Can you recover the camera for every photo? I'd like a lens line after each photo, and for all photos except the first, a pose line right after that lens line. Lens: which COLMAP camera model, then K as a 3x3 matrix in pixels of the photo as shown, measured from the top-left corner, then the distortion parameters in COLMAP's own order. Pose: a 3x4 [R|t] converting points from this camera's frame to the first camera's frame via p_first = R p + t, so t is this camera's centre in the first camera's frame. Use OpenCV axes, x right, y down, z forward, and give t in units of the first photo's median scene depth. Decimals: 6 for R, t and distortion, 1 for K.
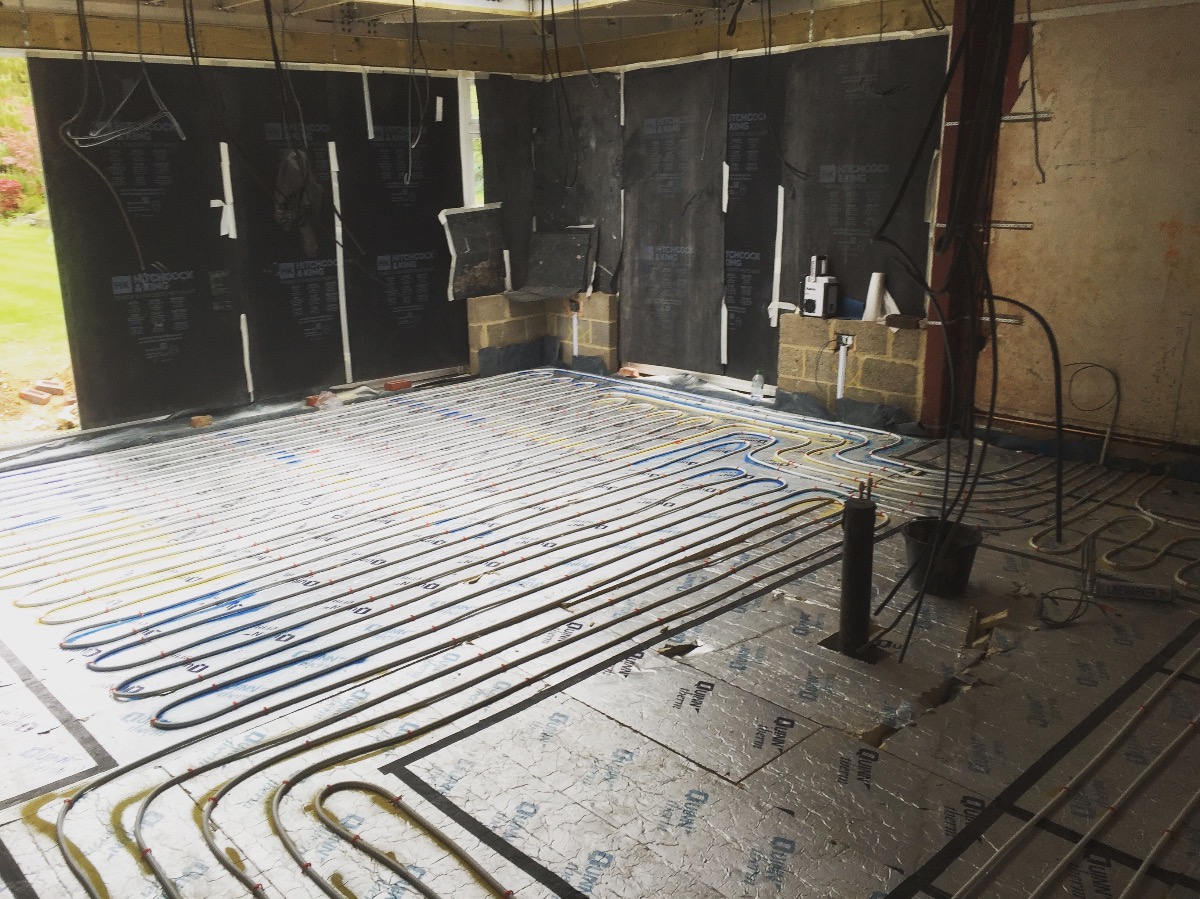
lens RADIAL K [[1033.5, 0, 604.9], [0, 1033.5, 458.0], [0, 0, 1]] dist [0.065920, -0.054642]
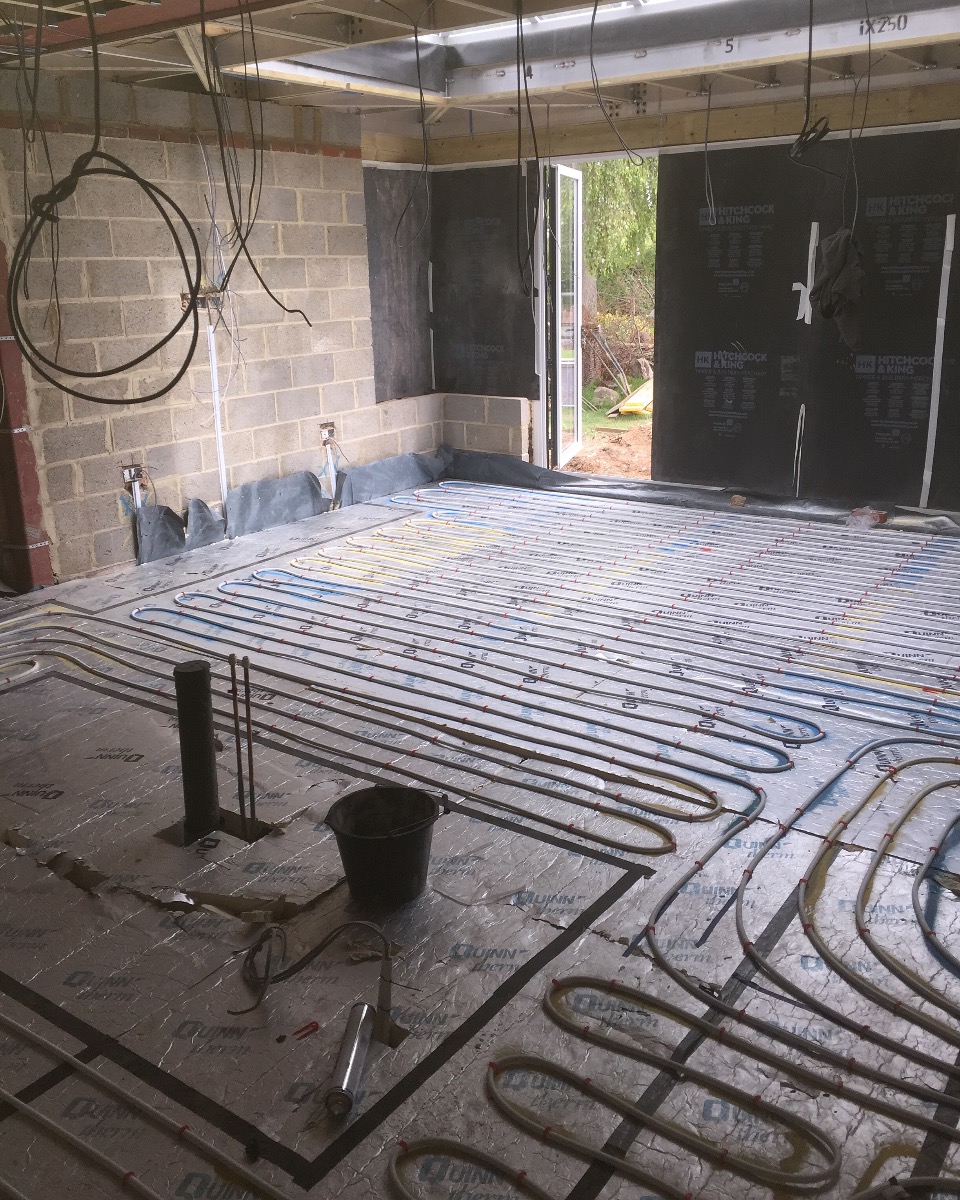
lens RADIAL K [[1086.5, 0, 483.6], [0, 1086.5, 591.9], [0, 0, 1]] dist [0.037763, -0.021121]
pose [[0.174288, 0.306067, -0.935920, 0.685749], [-0.249290, 0.933219, 0.258760, -0.191495], [0.952617, 0.188216, 0.238948, 0.607696]]
